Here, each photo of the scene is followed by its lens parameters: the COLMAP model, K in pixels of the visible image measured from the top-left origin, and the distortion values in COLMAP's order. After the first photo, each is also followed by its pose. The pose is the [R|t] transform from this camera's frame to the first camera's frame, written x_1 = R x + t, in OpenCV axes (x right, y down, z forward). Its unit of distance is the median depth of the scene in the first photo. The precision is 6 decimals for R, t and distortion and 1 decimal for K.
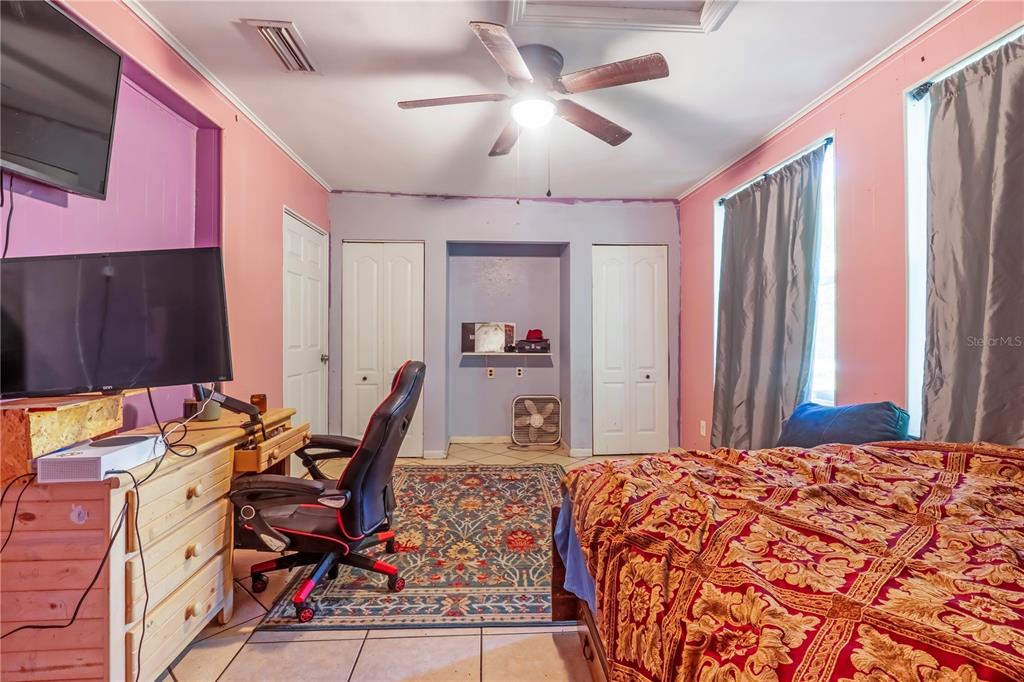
lens RADIAL K [[476.0, 0, 513.5], [0, 476.0, 338.3], [0, 0, 1]] dist [0.001310, 0.000094]
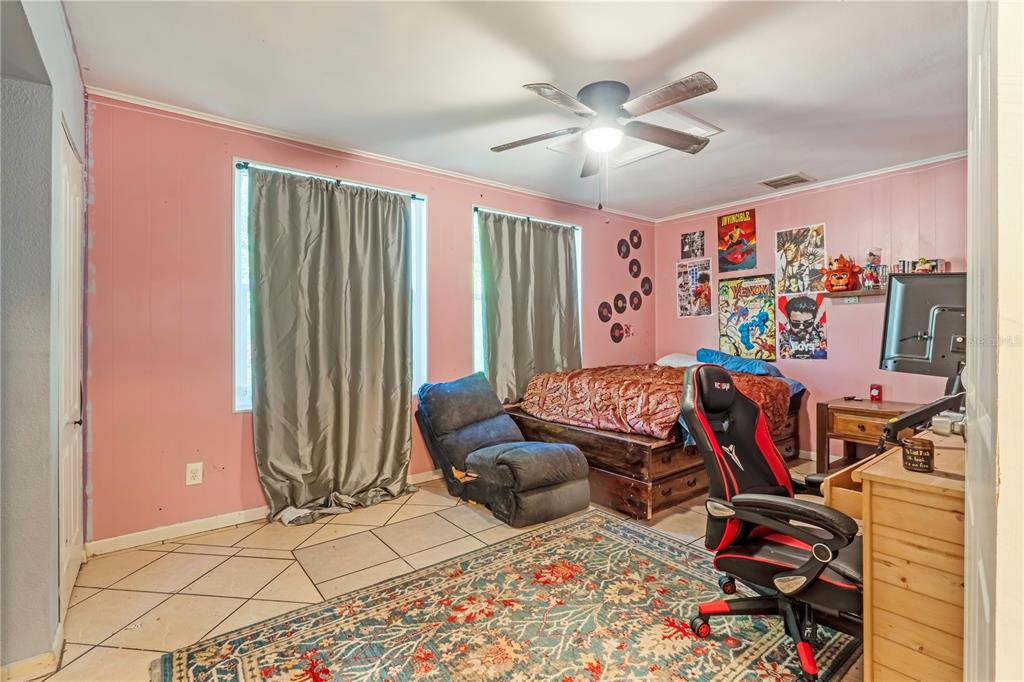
lens RADIAL K [[476.0, 0, 512.4], [0, 476.0, 336.6], [0, 0, 1]] dist [0.001310, 0.000094]
pose [[-0.569402, -0.006027, 0.822037, -0.648970], [0.008324, 0.999880, 0.013097, -0.020122], [-0.822017, 0.014300, -0.569283, 1.549939]]
